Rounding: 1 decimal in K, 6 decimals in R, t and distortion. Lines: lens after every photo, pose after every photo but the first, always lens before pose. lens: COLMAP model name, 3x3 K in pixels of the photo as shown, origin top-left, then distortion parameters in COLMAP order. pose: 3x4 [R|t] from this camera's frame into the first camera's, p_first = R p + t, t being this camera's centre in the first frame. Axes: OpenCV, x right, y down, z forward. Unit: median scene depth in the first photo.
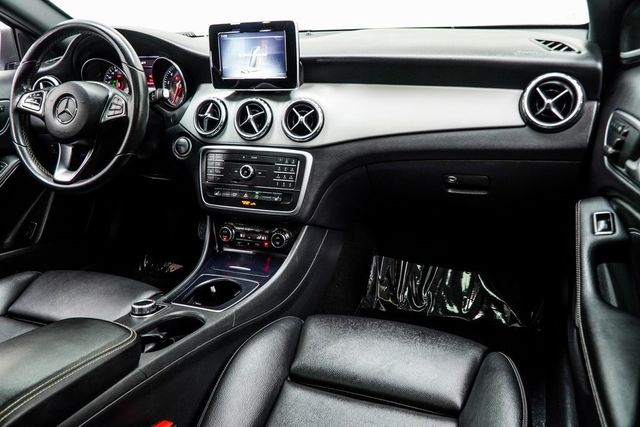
lens RADIAL K [[522.9, 0, 320.0], [0, 522.9, 213.5], [0, 0, 1]] dist [0.008273, -0.006861]
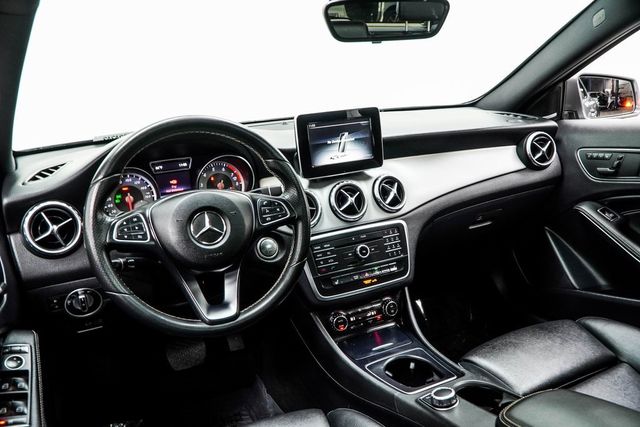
lens RADIAL K [[522.9, 0, 320.0], [0, 522.9, 213.5], [0, 0, 1]] dist [0.008273, -0.006861]
pose [[0.676800, -0.184106, 0.712774, -0.906837], [0.290048, 0.956593, -0.028326, -0.145742], [-0.676620, 0.225910, 0.700822, 0.328083]]
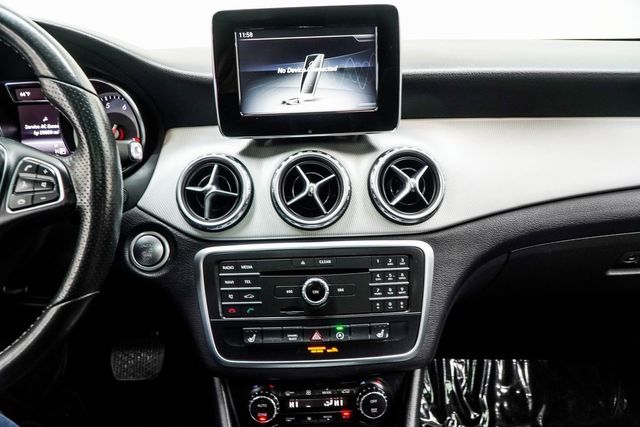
lens RADIAL K [[522.9, 0, 320.0], [0, 522.9, 213.5], [0, 0, 1]] dist [0.008273, -0.006861]
pose [[0.919141, -0.100516, 0.380889, -0.326701], [0.123186, 0.991747, -0.035546, -0.137307], [-0.374173, 0.079592, 0.923937, 0.510987]]
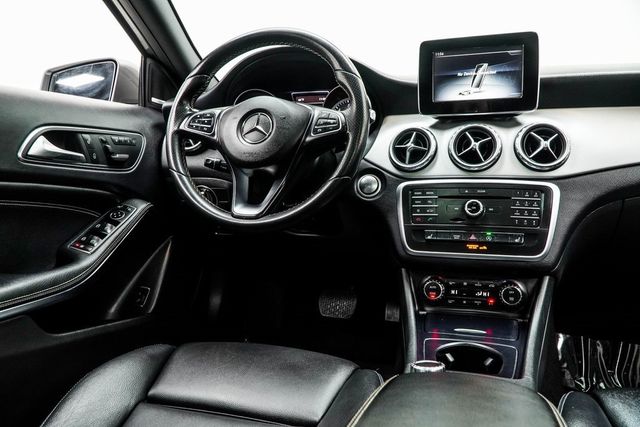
lens RADIAL K [[522.9, 0, 320.0], [0, 522.9, 213.5], [0, 0, 1]] dist [0.008273, -0.006861]
pose [[0.996420, 0.014651, 0.083265, -0.444397], [0.004158, 0.975185, -0.221354, 0.106572], [-0.084442, 0.220908, 0.971632, 0.236068]]
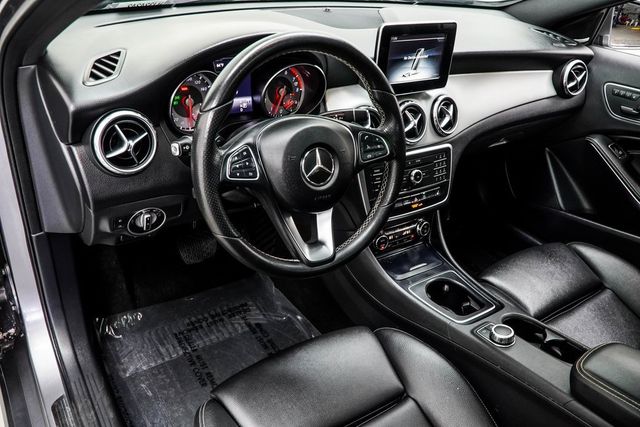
lens RADIAL K [[522.9, 0, 320.0], [0, 522.9, 213.5], [0, 0, 1]] dist [0.008273, -0.006861]
pose [[0.552532, -0.343398, 0.759465, -1.028519], [0.160775, 0.937983, 0.307147, -0.351349], [-0.817839, -0.047606, 0.573475, 0.573093]]
